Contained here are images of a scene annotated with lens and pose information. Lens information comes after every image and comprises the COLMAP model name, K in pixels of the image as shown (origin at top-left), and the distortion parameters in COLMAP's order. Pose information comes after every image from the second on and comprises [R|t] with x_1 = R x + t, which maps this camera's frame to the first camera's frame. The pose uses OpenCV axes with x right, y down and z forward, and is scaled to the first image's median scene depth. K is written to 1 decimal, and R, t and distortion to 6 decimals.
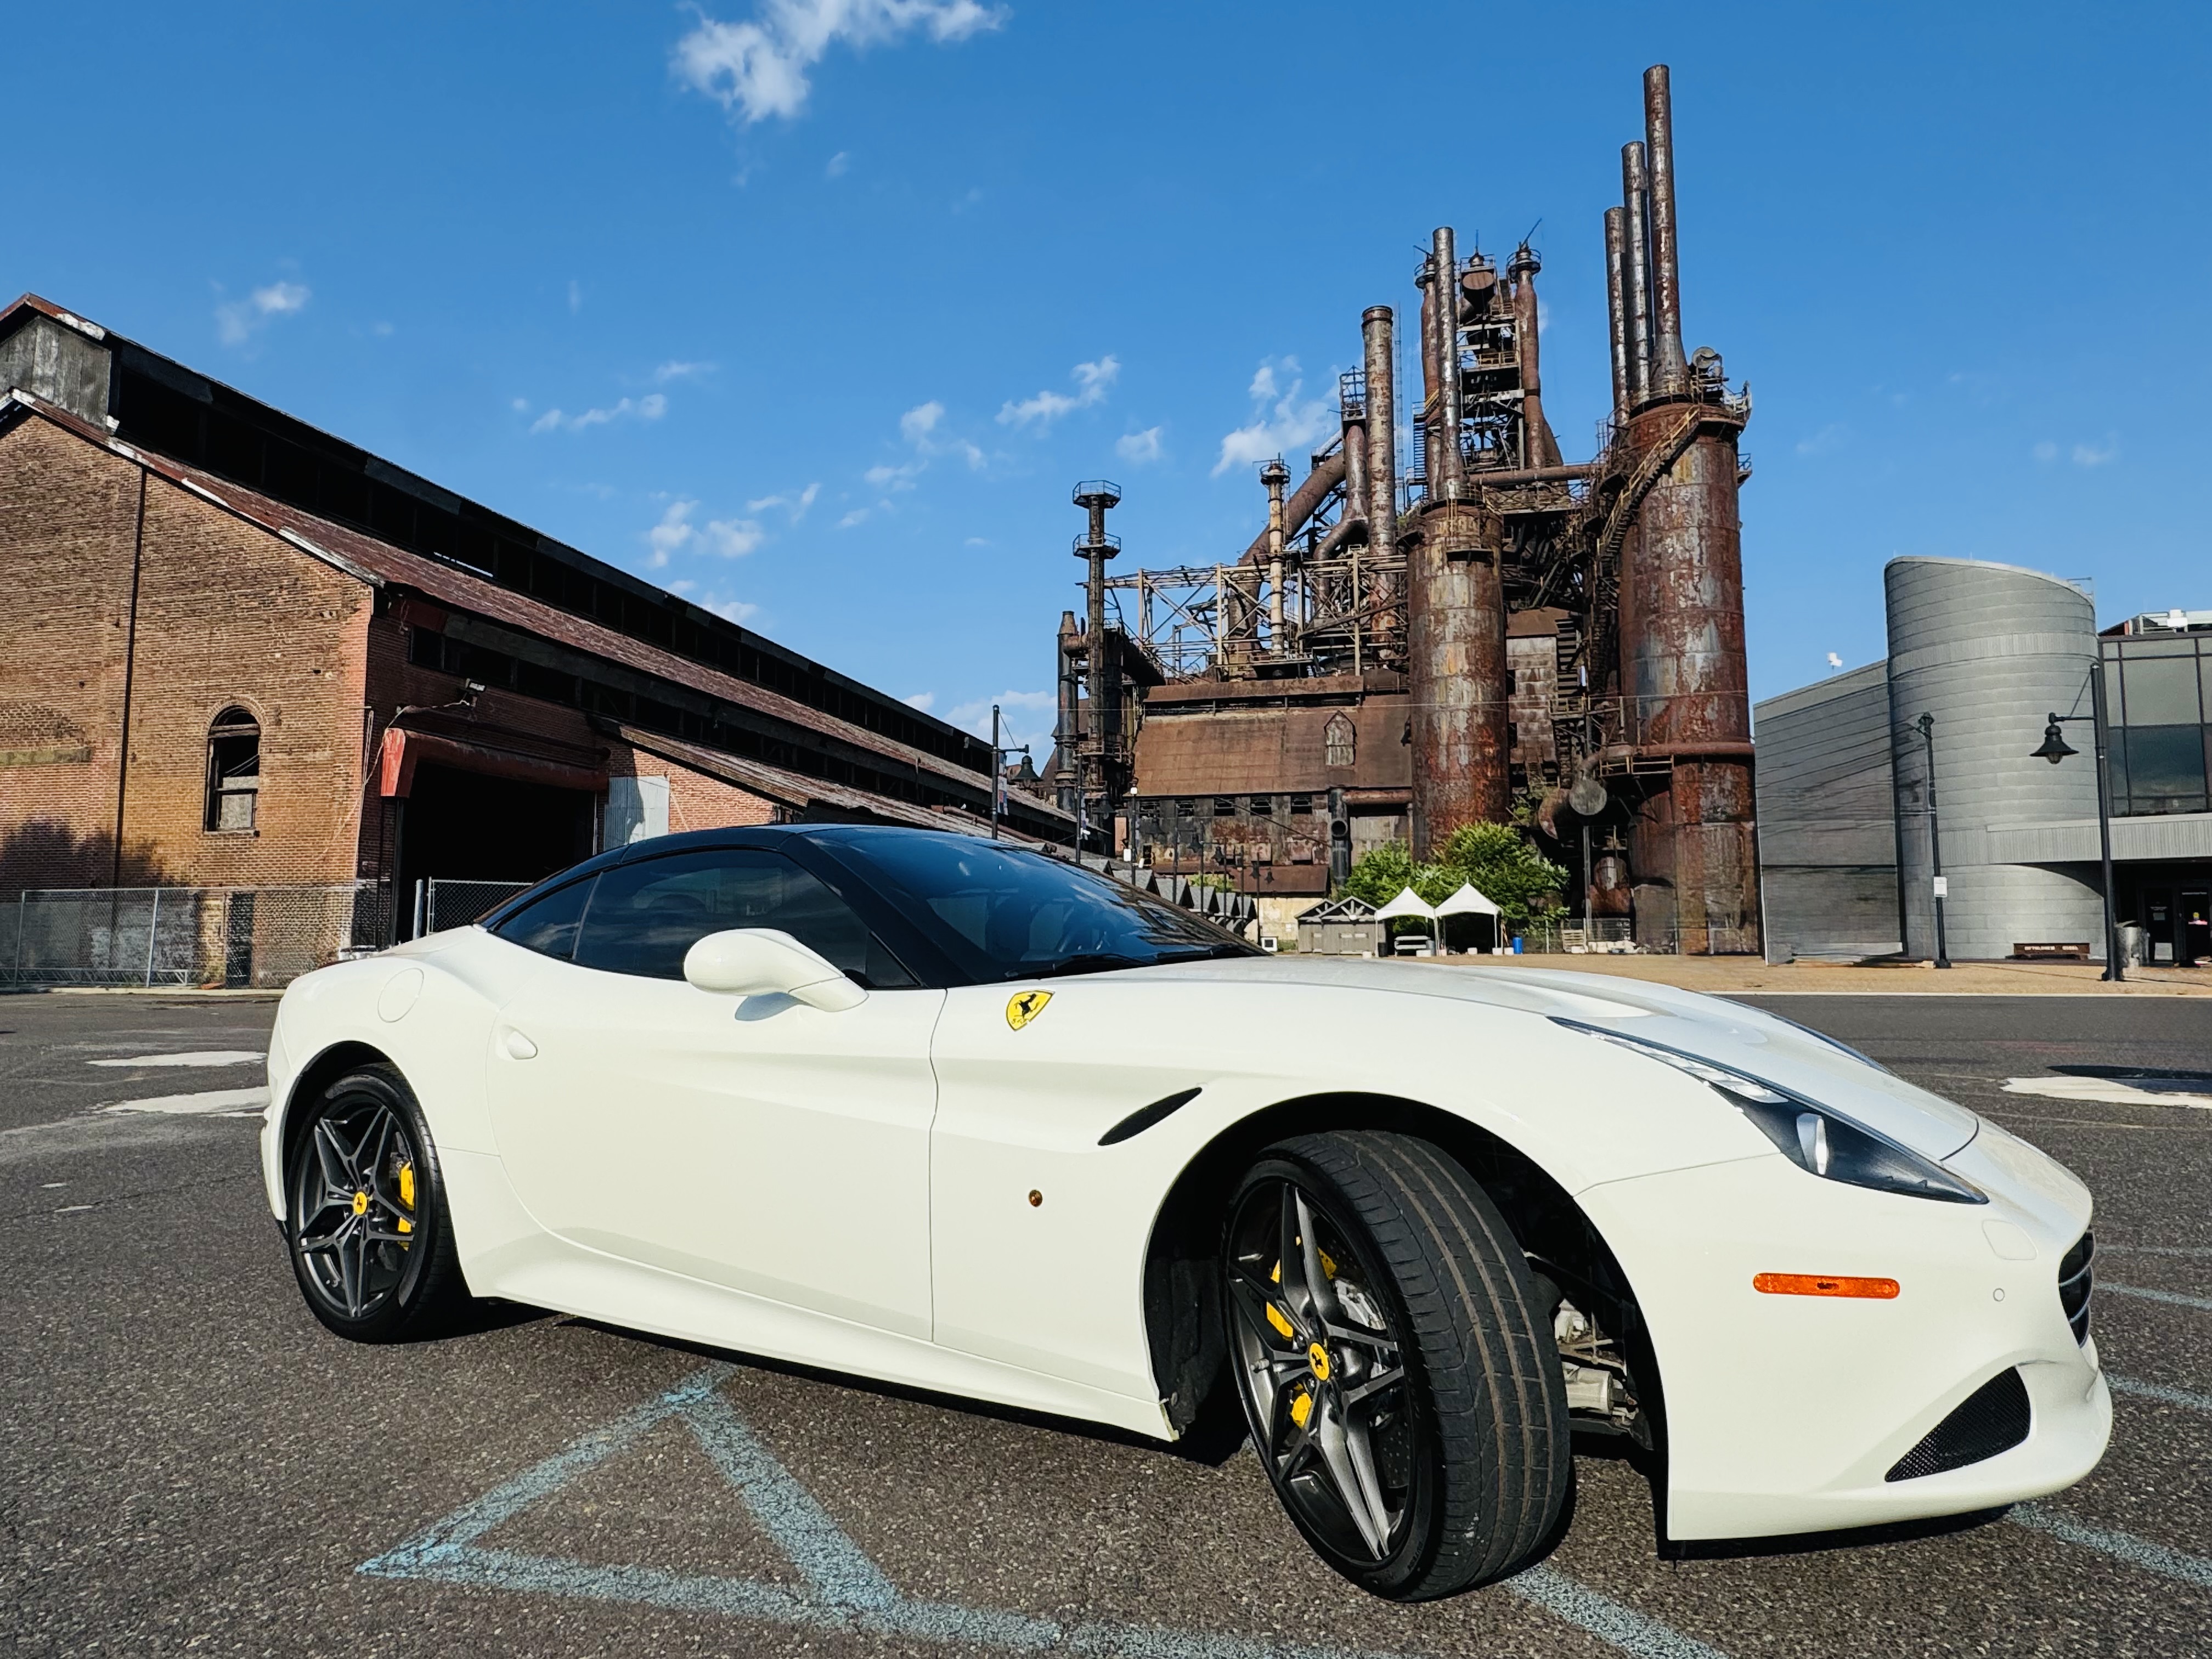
lens RADIAL K [[1272.9, 0, 1106.0], [0, 1272.9, 829.5], [0, 0, 1]] dist [-0.004543, 0.000512]
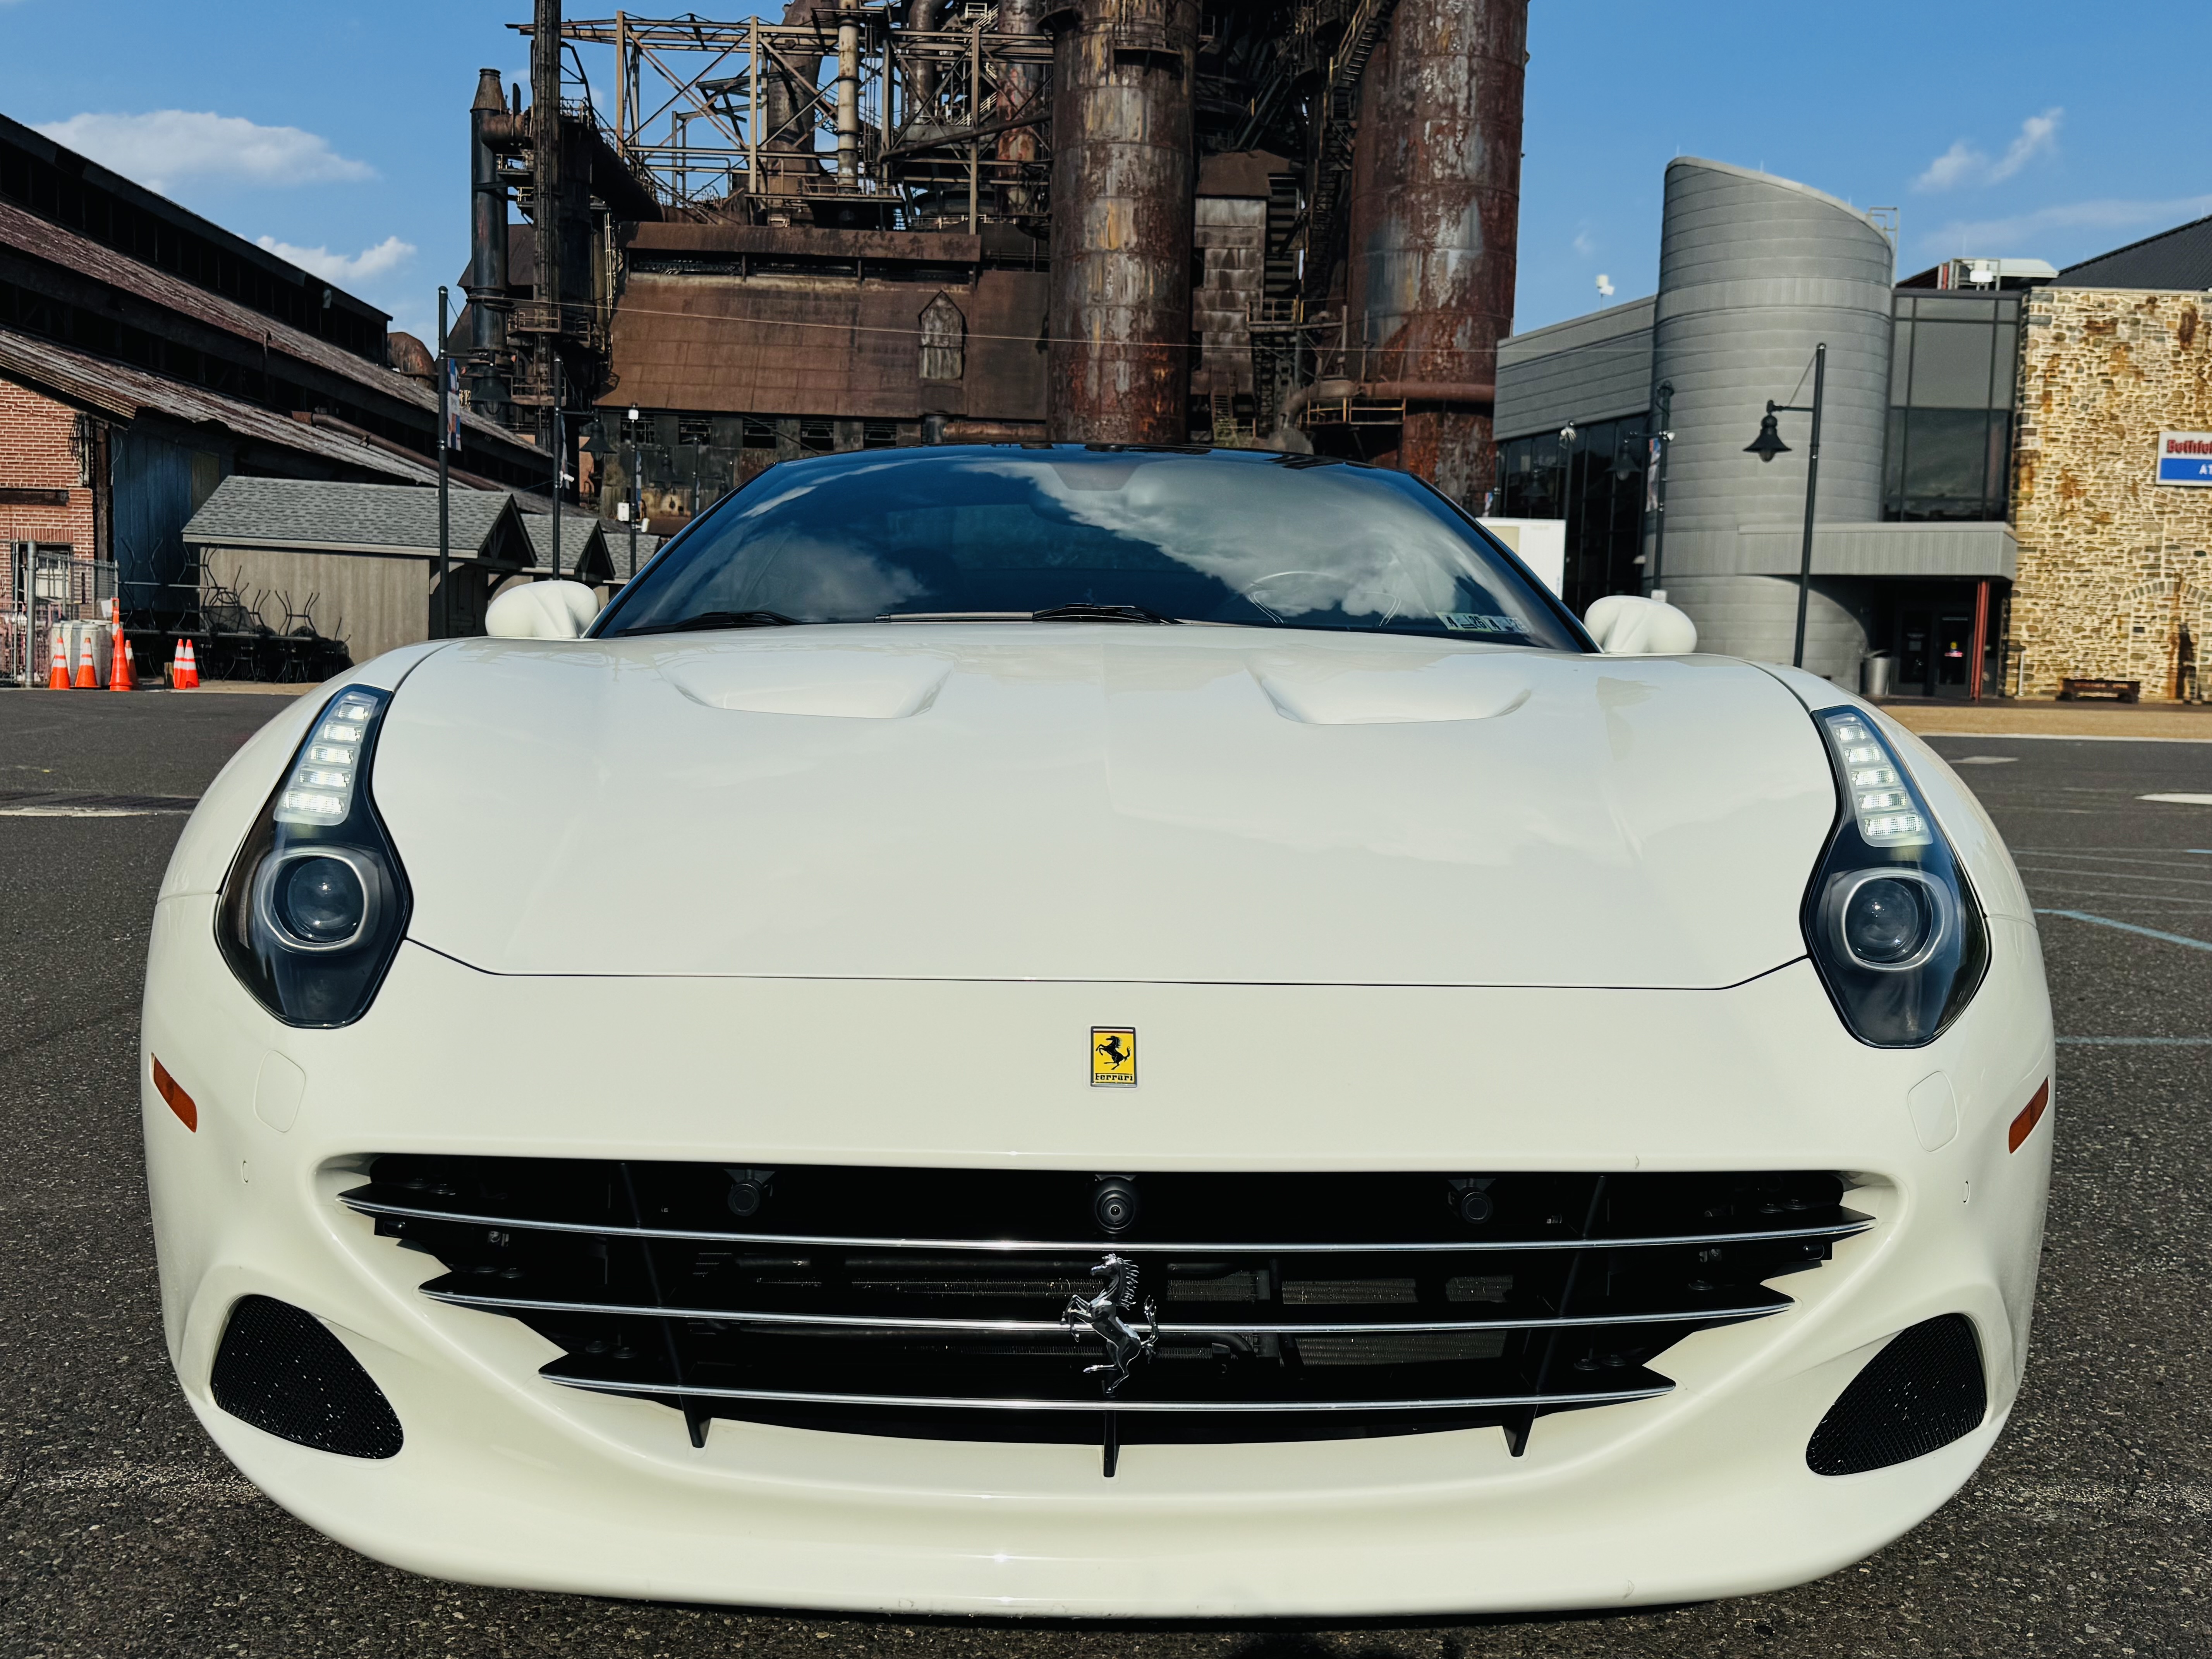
lens RADIAL K [[2061.4, 0, 1109.1], [0, 2061.4, 876.2], [0, 0, 1]] dist [0.106530, -0.194813]
pose [[0.964410, -0.000570, 0.264410, -0.014276], [-0.051293, 0.980598, 0.189199, -0.006615], [-0.259388, -0.196028, 0.945670, -0.080245]]
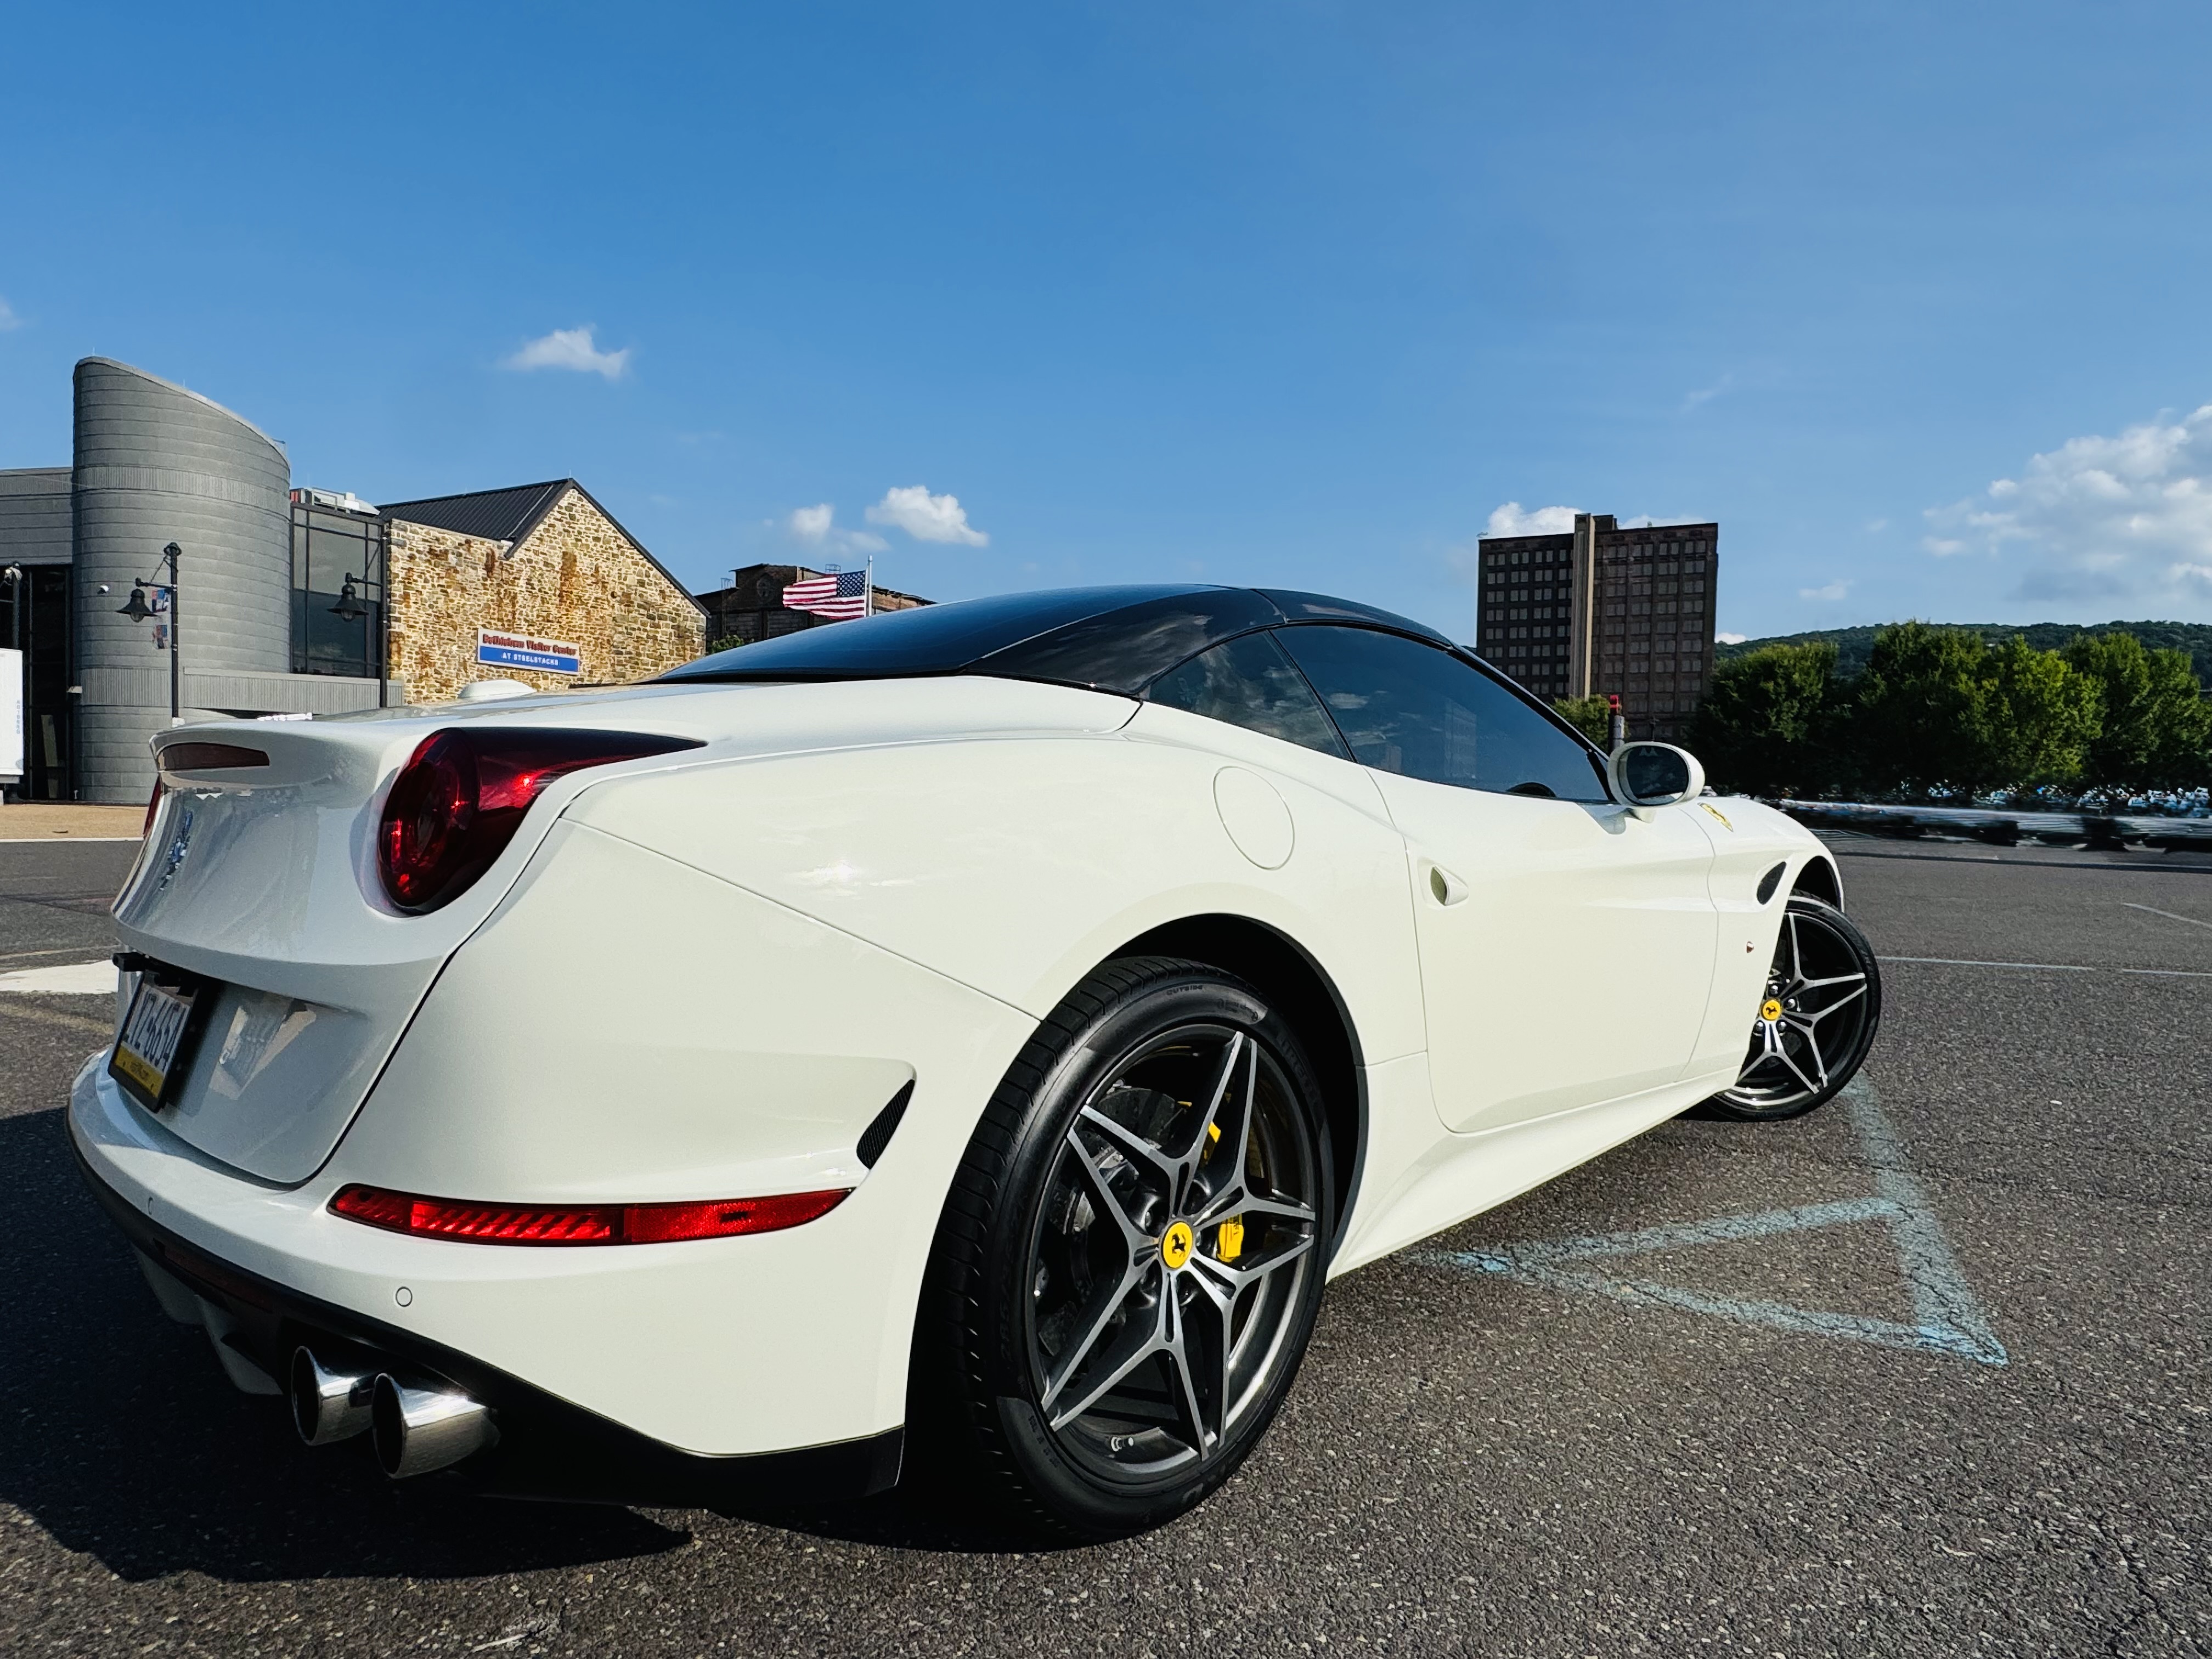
lens RADIAL K [[1272.9, 0, 1106.0], [0, 1272.9, 829.5], [0, 0, 1]] dist [-0.004543, 0.000512]
pose [[0.216152, -0.013188, 0.976271, -0.048231], [-0.102597, 0.994066, 0.036144, 0.005485], [-0.970954, -0.107975, 0.213516, 0.042572]]
